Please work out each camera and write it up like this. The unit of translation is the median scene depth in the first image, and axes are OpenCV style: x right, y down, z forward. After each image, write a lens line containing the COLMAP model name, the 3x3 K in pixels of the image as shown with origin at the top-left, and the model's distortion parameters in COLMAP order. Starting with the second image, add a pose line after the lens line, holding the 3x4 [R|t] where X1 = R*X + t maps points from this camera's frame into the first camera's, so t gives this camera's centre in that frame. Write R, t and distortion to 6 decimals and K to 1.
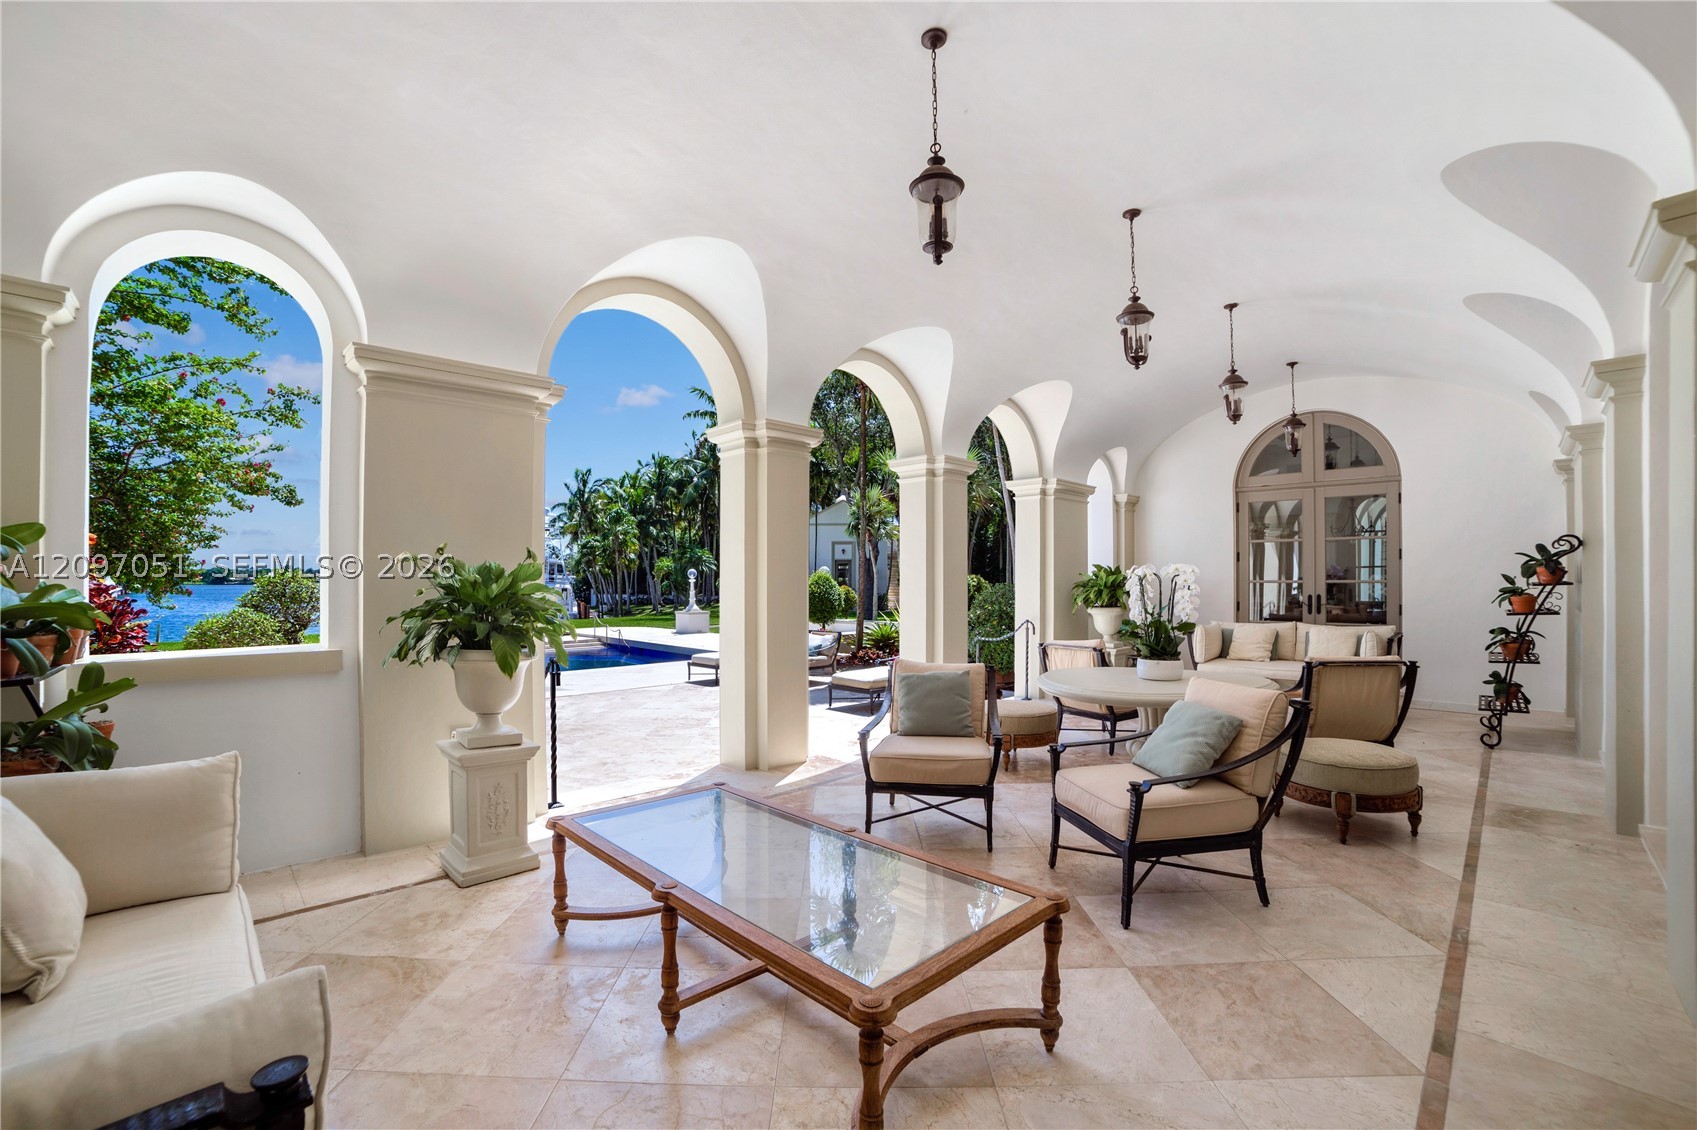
lens RADIAL K [[731.7, 0, 828.0], [0, 731.7, 585.0], [0, 0, 1]] dist [-0.102089, 0.037943]
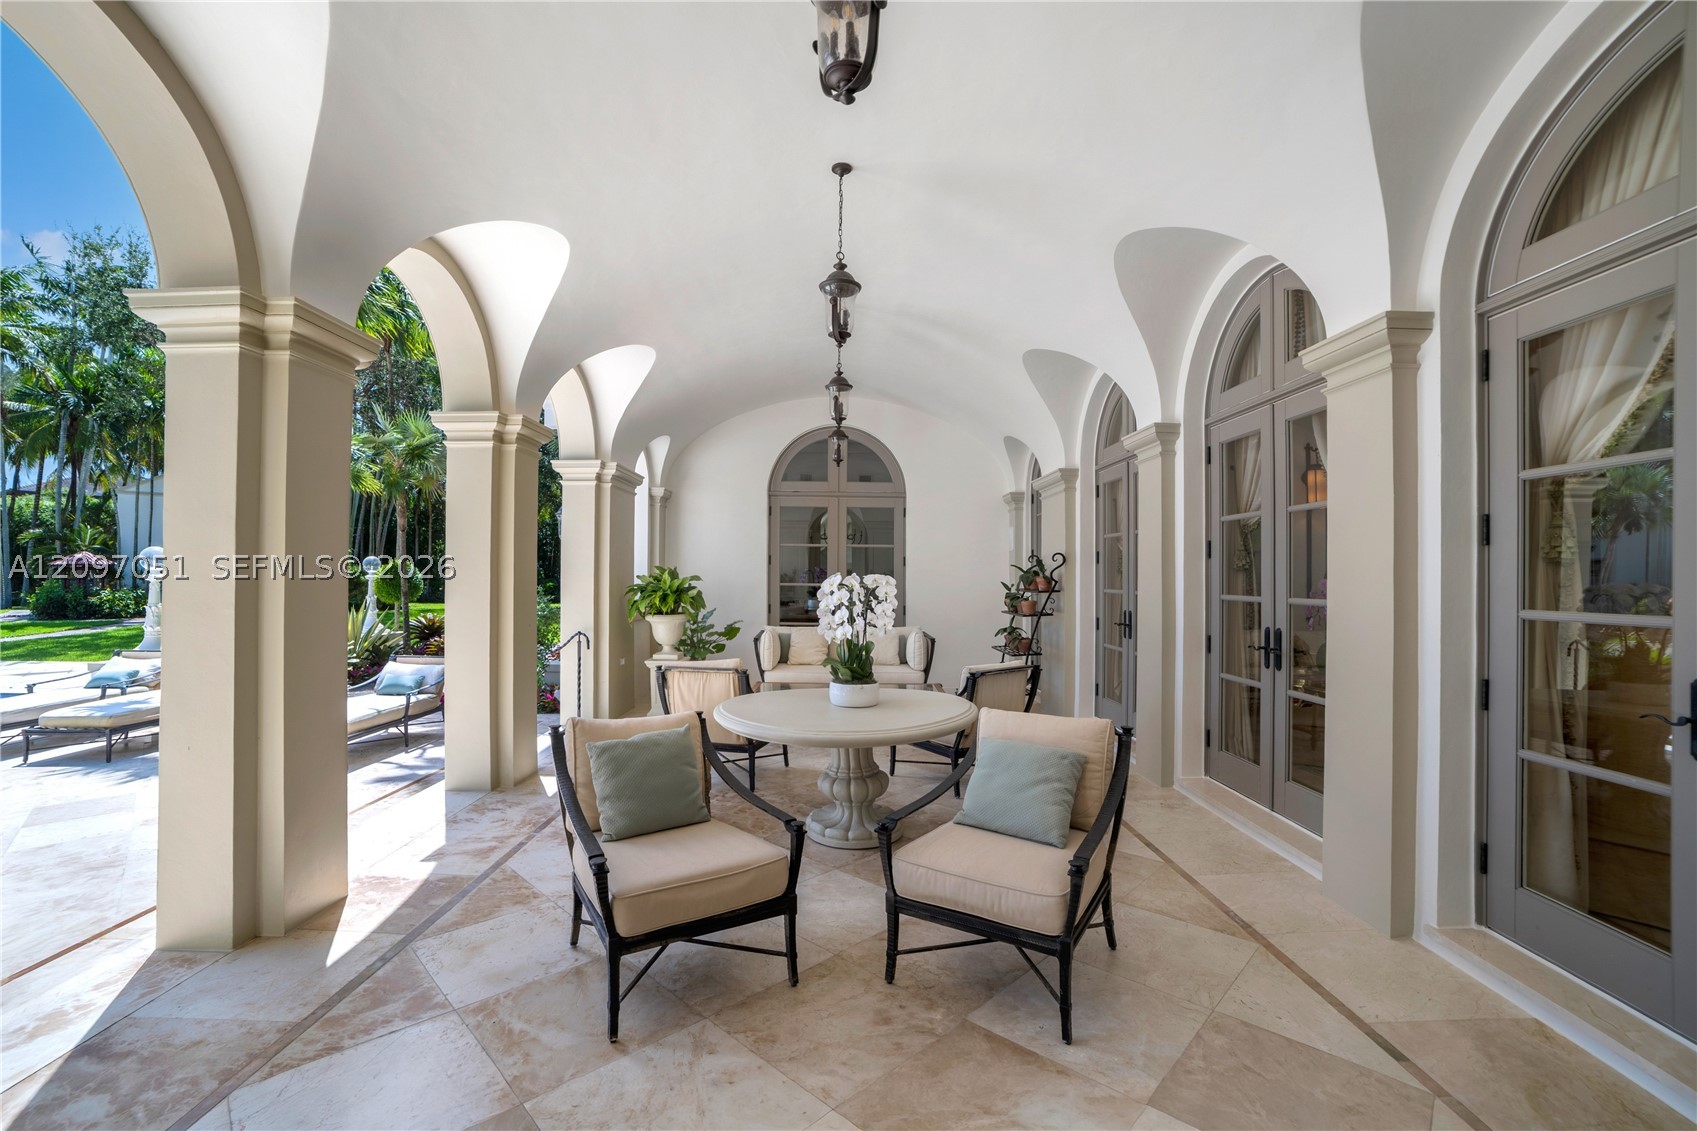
lens RADIAL K [[731.7, 0, 828.0], [0, 731.7, 585.5], [0, 0, 1]] dist [-0.102089, 0.037943]
pose [[0.690259, -0.002398, 0.723559, -0.184965], [-0.006050, 0.999940, 0.009086, -0.020717], [-0.723537, -0.010649, 0.690203, 0.356126]]
